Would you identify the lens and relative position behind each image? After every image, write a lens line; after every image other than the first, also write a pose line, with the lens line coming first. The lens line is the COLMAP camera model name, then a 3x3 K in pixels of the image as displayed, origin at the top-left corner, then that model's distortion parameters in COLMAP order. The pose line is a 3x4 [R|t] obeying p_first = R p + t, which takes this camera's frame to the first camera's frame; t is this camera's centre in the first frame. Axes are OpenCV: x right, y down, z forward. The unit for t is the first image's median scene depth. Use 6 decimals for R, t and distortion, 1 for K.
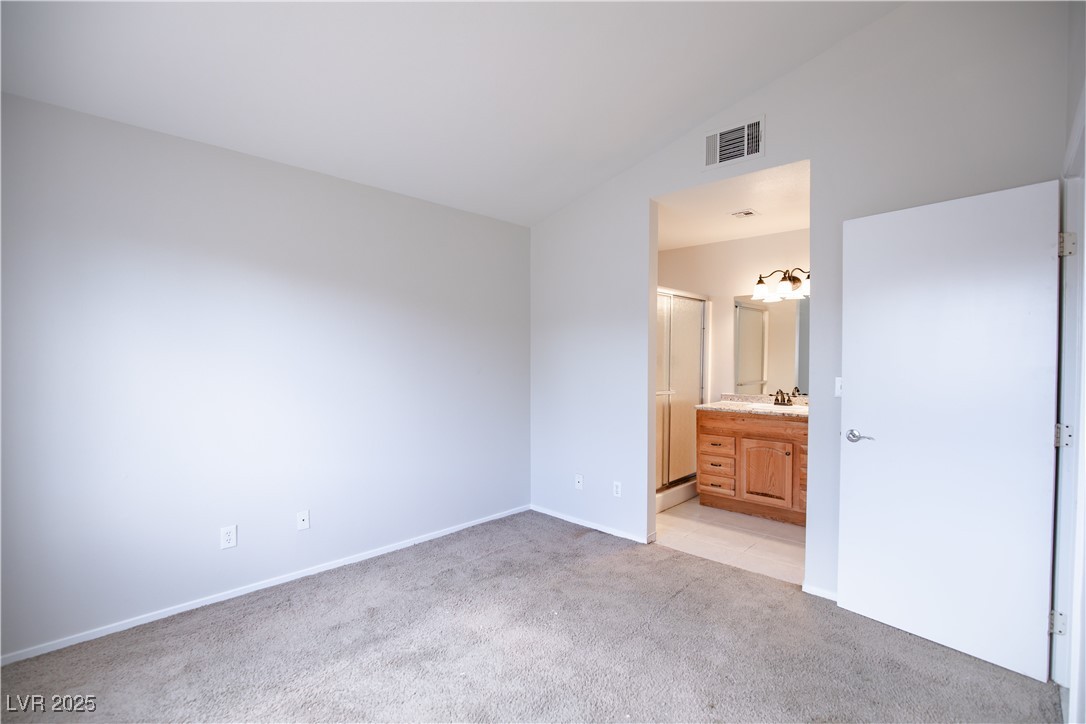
lens RADIAL K [[500.8, 0, 545.9], [0, 500.8, 363.8], [0, 0, 1]] dist [-0.030882, 0.002104]
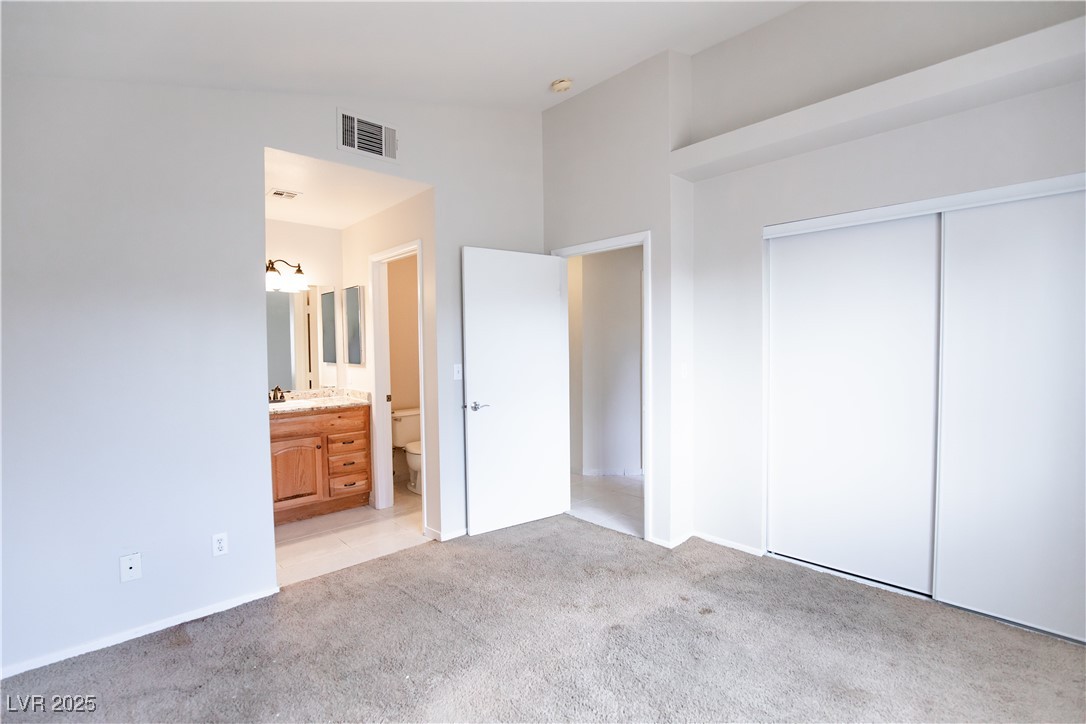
lens RADIAL K [[500.8, 0, 545.9], [0, 500.8, 363.8], [0, 0, 1]] dist [-0.030882, 0.002104]
pose [[0.043457, -0.039742, 0.998265, -0.461253], [0.030369, 0.998799, 0.038441, -0.011417], [-0.998594, 0.028646, 0.044612, 0.460113]]
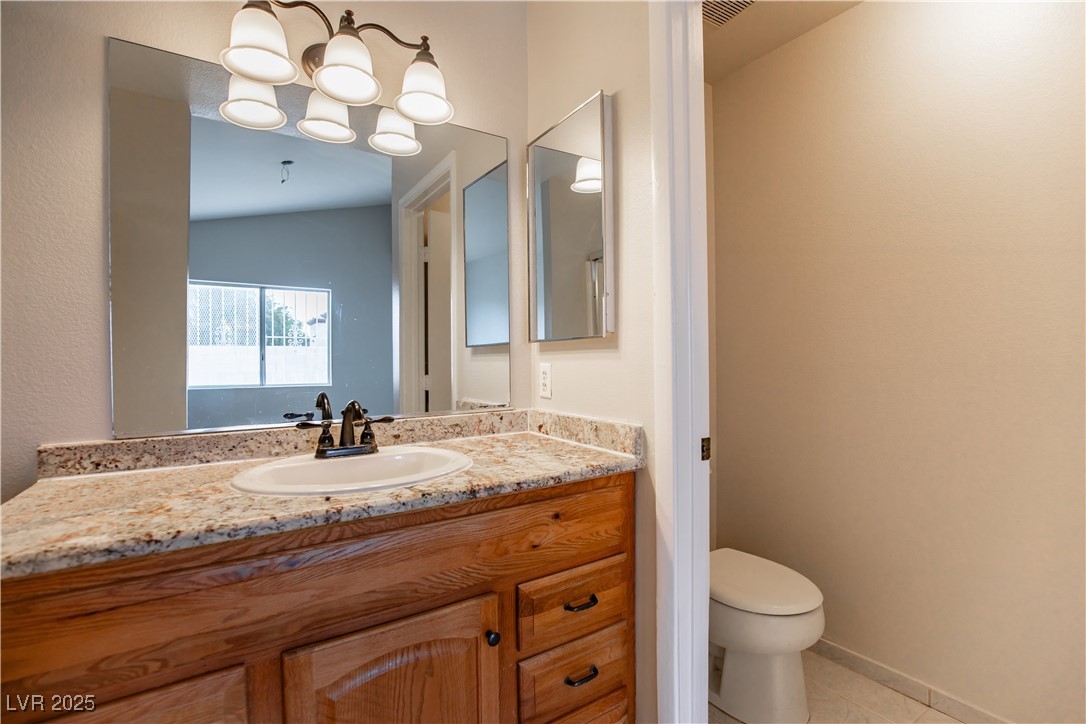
lens RADIAL K [[497.5, 0, 544.3], [0, 497.5, 363.7], [0, 0, 1]] dist [-0.035868, 0.006540]
pose [[0.212033, -0.004501, 0.977252, 0.223251], [0.027574, 0.999619, -0.001378, 0.034441], [-0.976873, 0.027239, 0.212076, 0.856529]]
